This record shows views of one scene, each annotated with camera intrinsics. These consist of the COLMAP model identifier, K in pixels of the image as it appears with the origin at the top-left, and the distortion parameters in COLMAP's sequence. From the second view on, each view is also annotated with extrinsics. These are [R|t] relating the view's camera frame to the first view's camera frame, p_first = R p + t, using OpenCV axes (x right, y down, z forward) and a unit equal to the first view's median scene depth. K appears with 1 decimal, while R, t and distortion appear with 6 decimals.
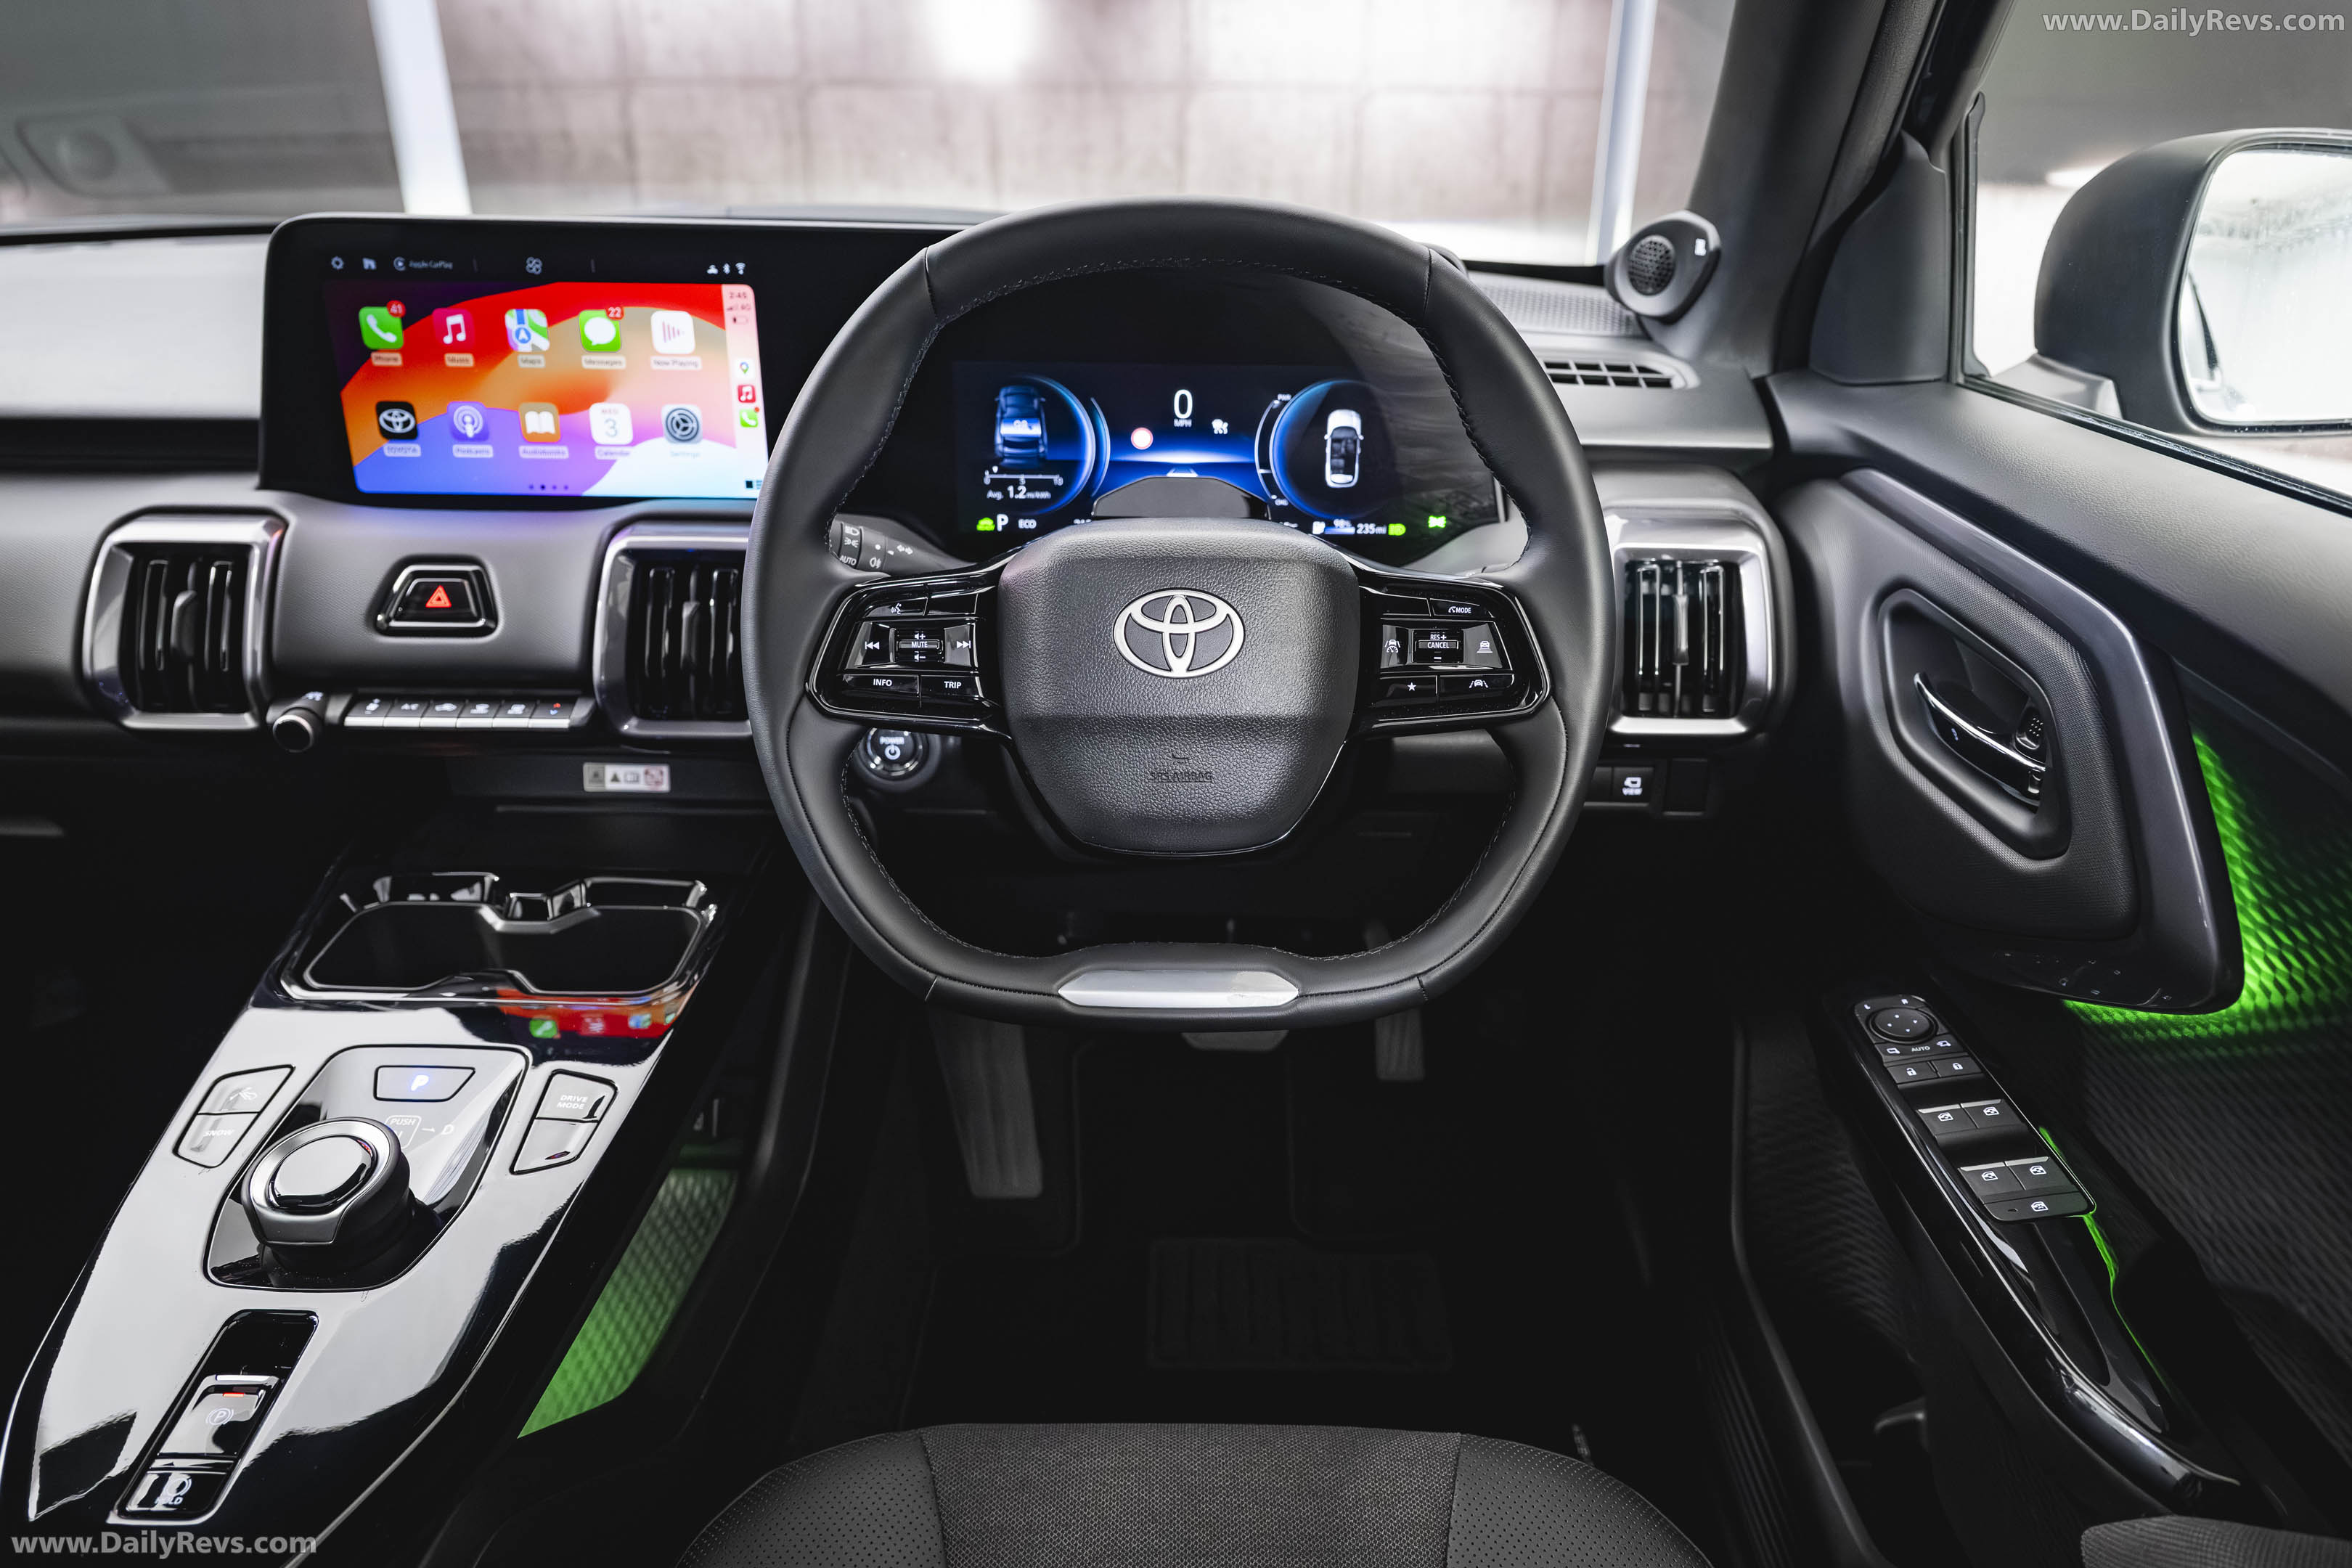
lens RADIAL K [[1619.0, 0, 1184.5], [0, 1619.0, 765.4], [0, 0, 1]] dist [-0.001103, 0.001091]
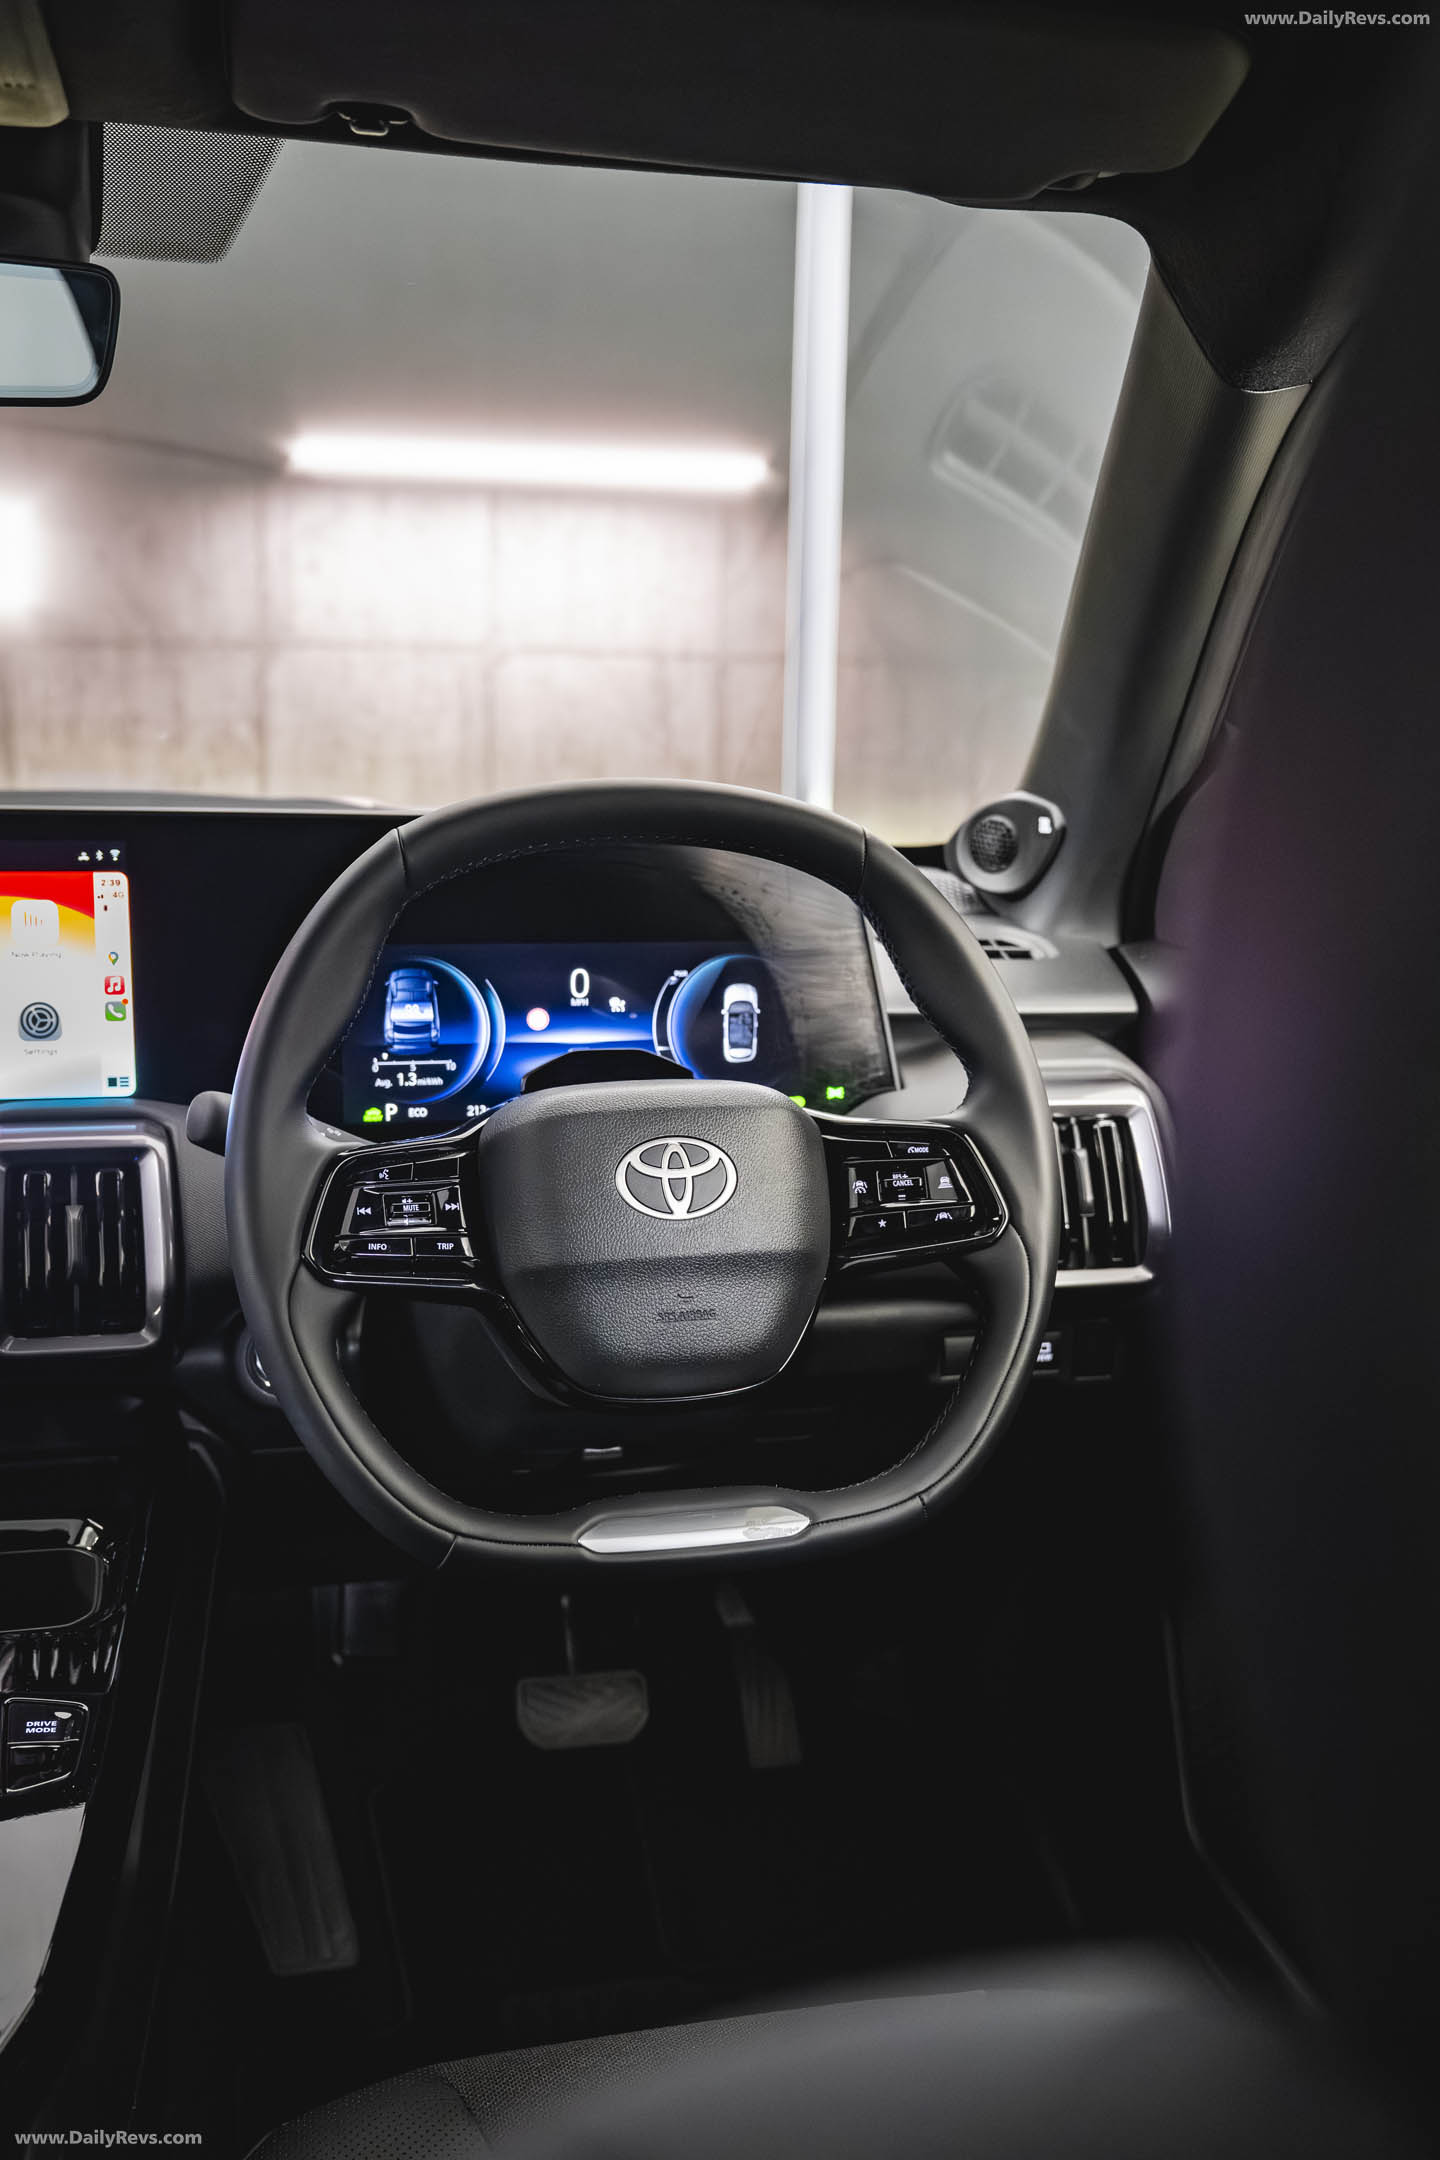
lens RADIAL K [[2314.5, 0, 798.0], [0, 2314.5, 1141.8], [0, 0, 1]] dist [-0.000524, 0.012753]
pose [[0.964306, -0.045225, 0.260899, -0.245430], [0.091720, 0.981358, -0.168893, 0.120368], [-0.248397, 0.186794, 0.950477, -0.347574]]
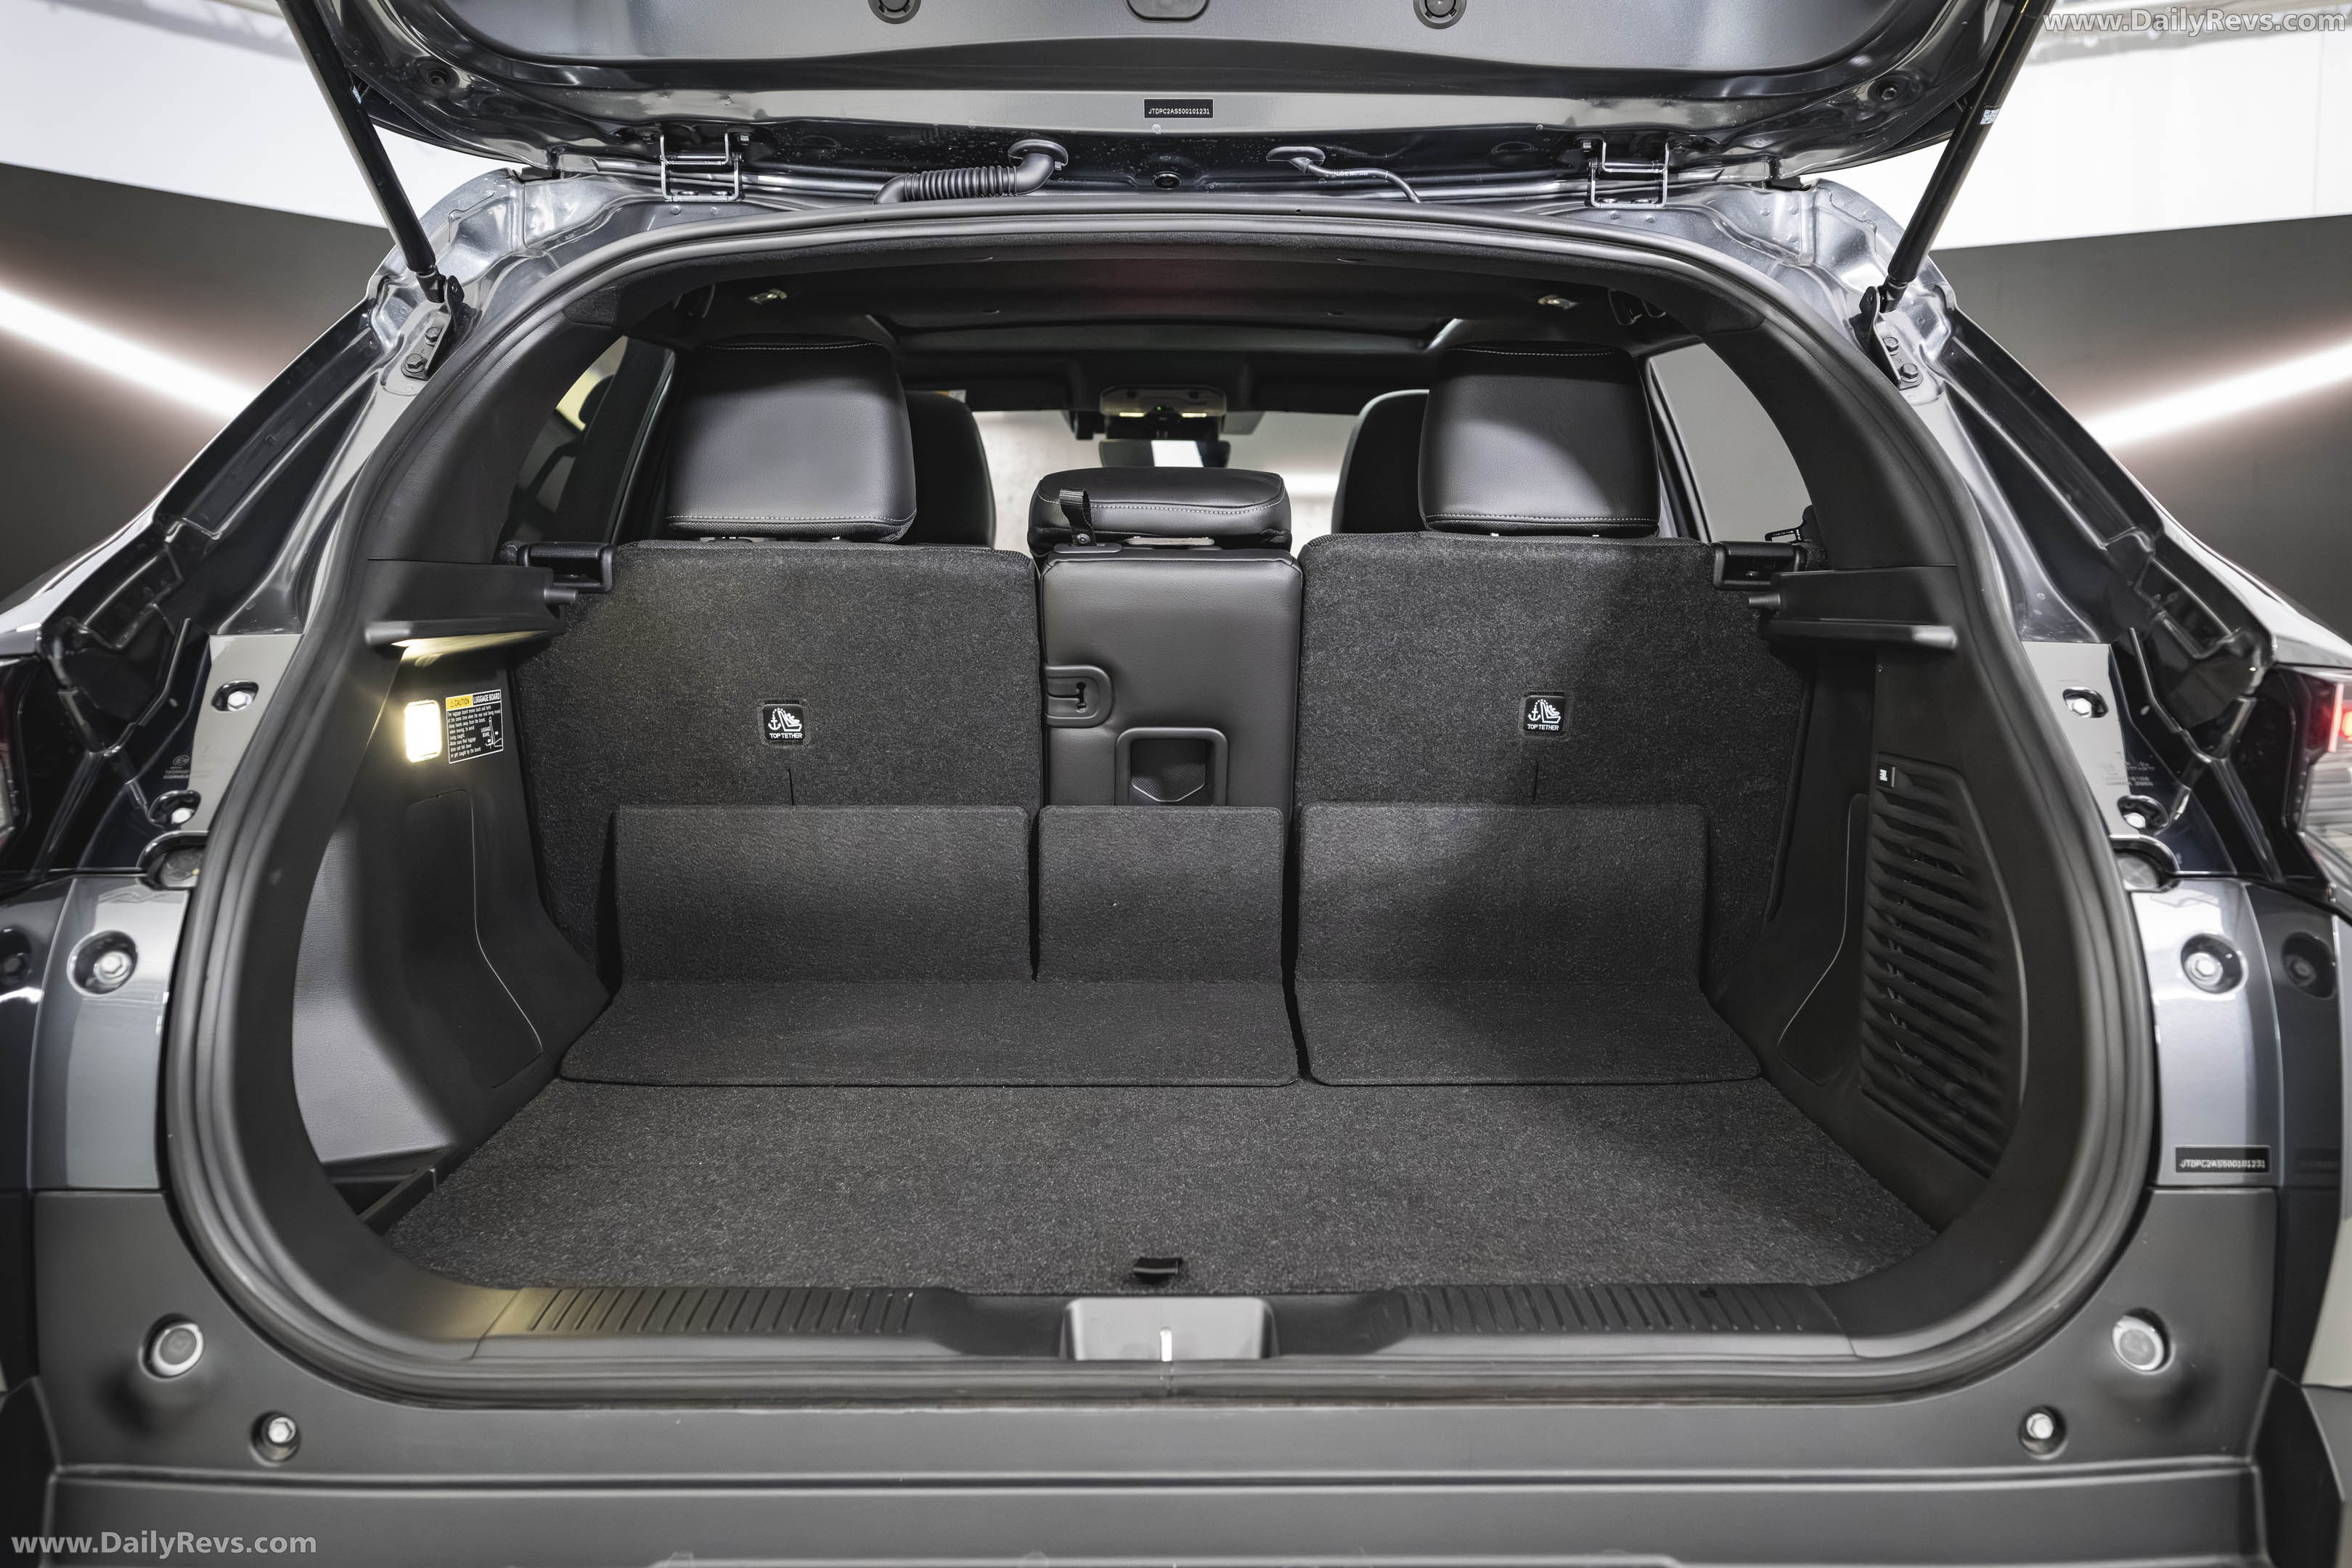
lens RADIAL K [[1964.9, 0, 1180.2], [0, 1964.9, 778.5], [0, 0, 1]] dist [-0.004933, -0.003145]
pose [[0.999580, -0.008640, 0.027673, -0.477383], [0.017029, 0.947503, -0.319292, 1.470098], [-0.023462, 0.319629, 0.947252, -2.955083]]
